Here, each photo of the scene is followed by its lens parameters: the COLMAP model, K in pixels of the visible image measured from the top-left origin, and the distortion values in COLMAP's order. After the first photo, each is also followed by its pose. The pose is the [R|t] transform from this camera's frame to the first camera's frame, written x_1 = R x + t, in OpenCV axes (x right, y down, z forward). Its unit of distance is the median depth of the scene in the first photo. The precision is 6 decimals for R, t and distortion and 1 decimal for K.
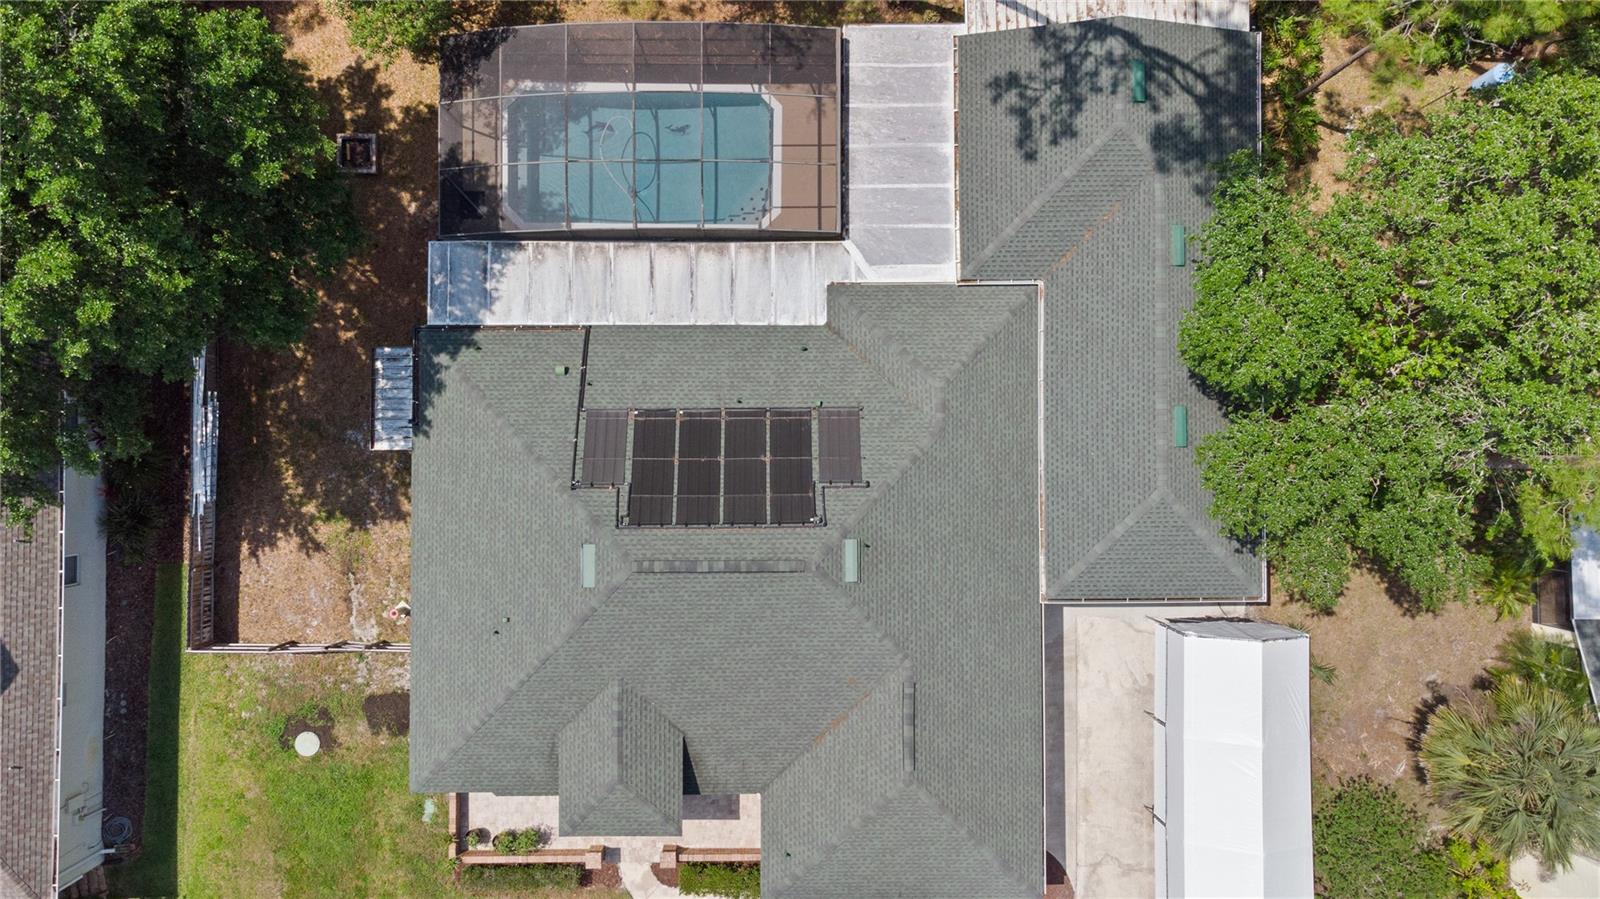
lens RADIAL K [[1230.7, 0, 808.6], [0, 1230.7, 447.1], [0, 0, 1]] dist [0.035863, 0.024704]
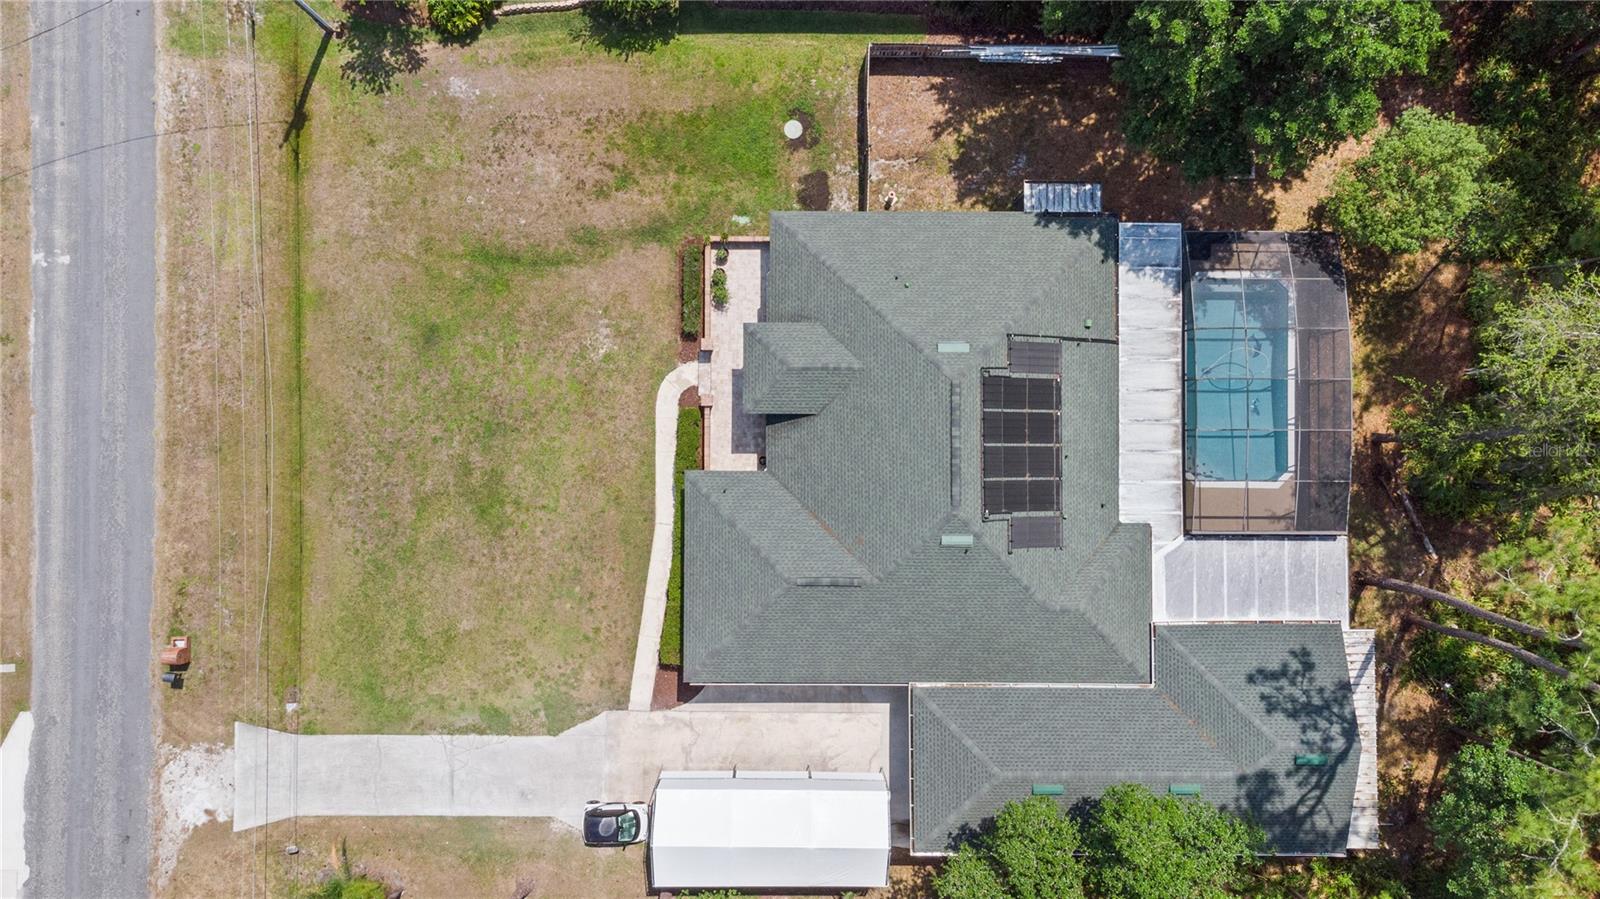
lens RADIAL K [[1230.7, 0, 797.0], [0, 1230.7, 455.6], [0, 0, 1]] dist [0.035863, 0.024704]
pose [[-0.006118, 0.999441, -0.032872, -0.011739], [-0.999941, -0.005819, 0.009199, 0.234430], [0.009003, 0.032926, 0.999417, -0.328901]]
